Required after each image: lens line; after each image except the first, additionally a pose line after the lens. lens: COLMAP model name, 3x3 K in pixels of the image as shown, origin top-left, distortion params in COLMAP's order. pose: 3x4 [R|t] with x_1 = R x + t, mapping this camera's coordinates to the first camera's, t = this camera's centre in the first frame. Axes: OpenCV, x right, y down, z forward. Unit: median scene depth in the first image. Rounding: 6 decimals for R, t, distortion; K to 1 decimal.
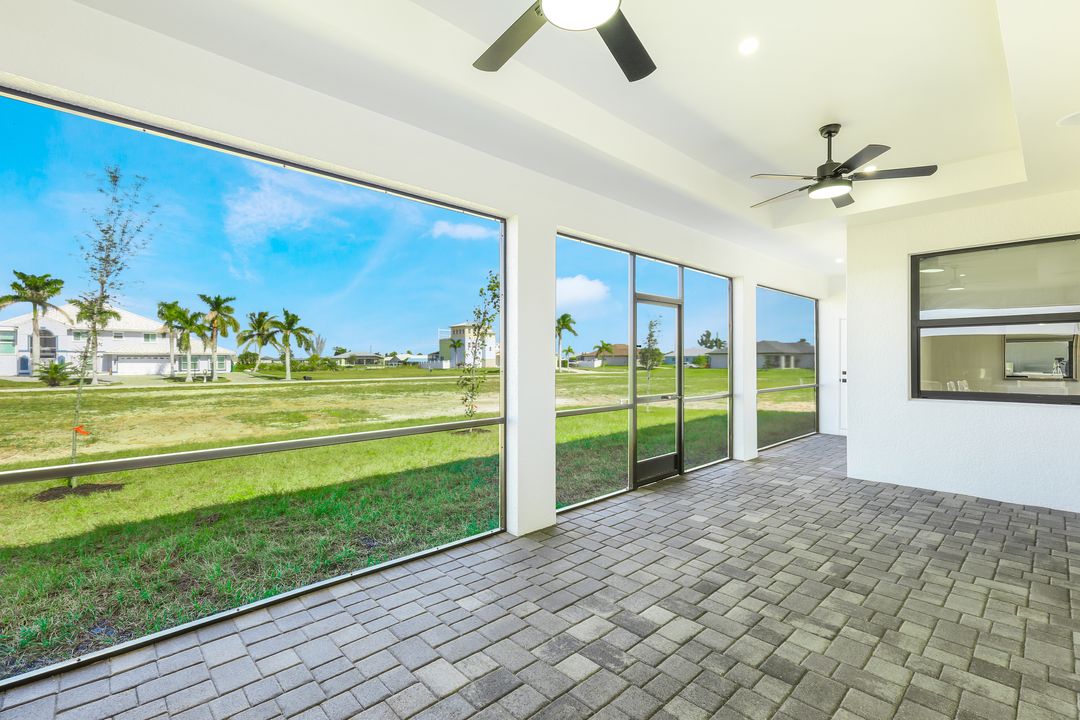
lens RADIAL K [[479.1, 0, 540.0], [0, 479.1, 360.0], [0, 0, 1]] dist [0.002940, 0.000293]
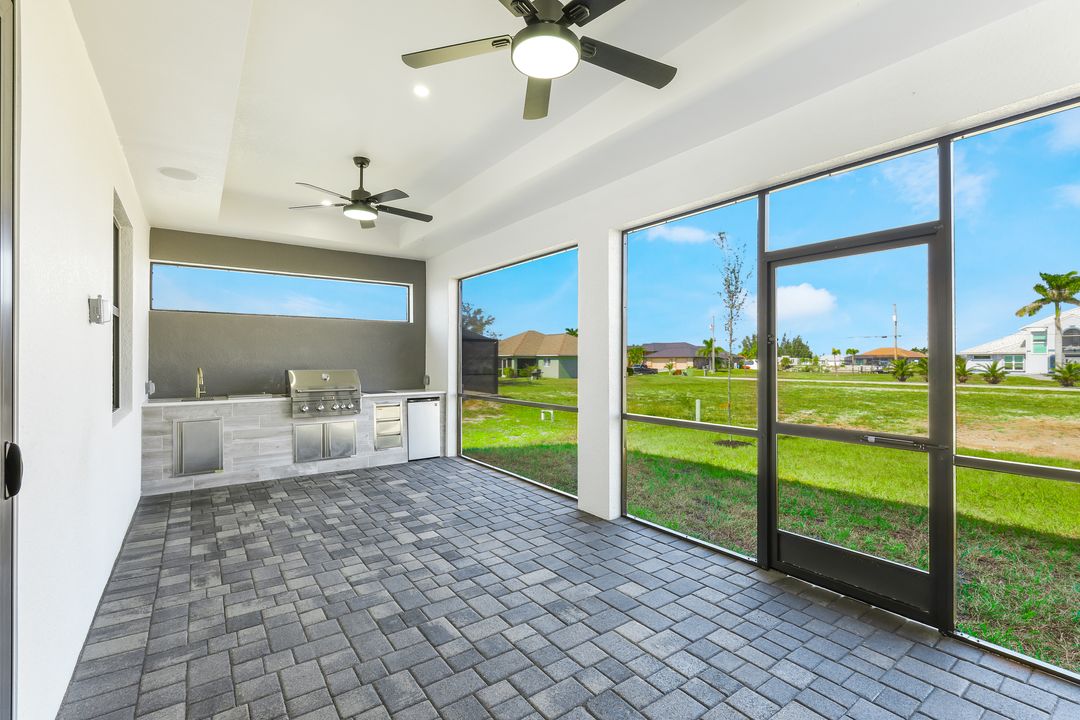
lens RADIAL K [[481.4, 0, 548.2], [0, 481.4, 358.1], [0, 0, 1]] dist [0.002755, 0.000327]
pose [[-0.116375, -0.002258, -0.993203, 1.342398], [0.000283, 0.999997, -0.002307, -0.005753], [0.993205, -0.000549, -0.116374, 1.237141]]
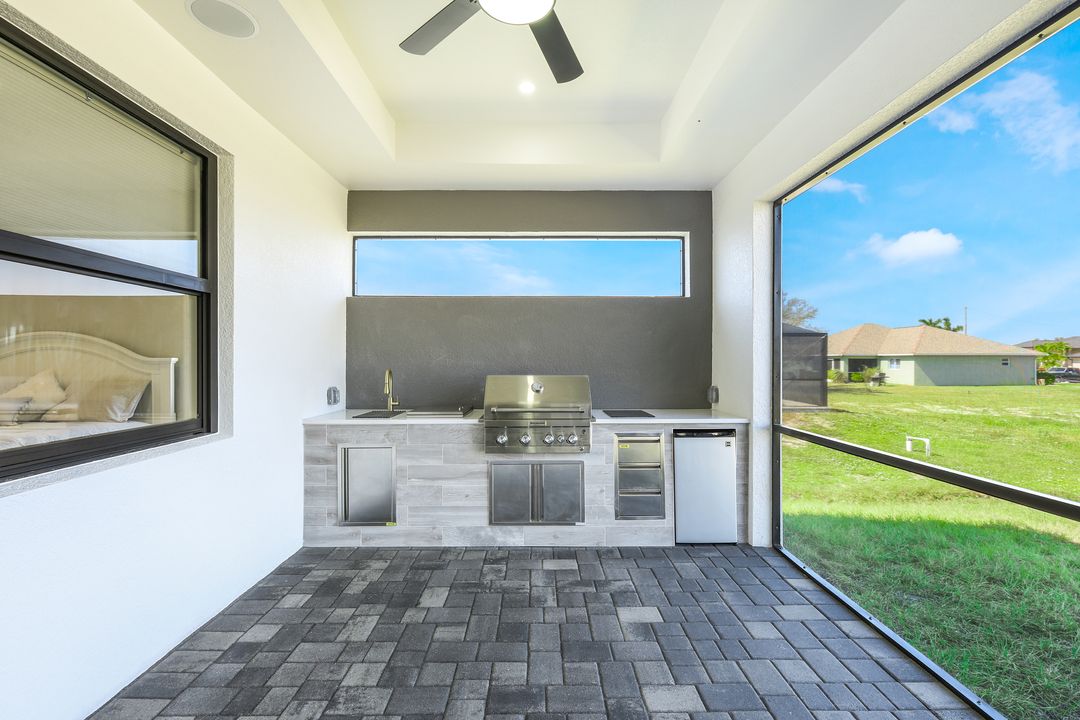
lens RADIAL K [[471.2, 0, 547.5], [0, 471.2, 358.1], [0, 0, 1]] dist [-0.000333, -0.000515]
pose [[-0.672122, -0.002729, -0.740435, 0.414909], [0.001510, 0.999986, -0.005056, -0.000988], [0.740439, -0.004516, -0.672109, 0.933547]]
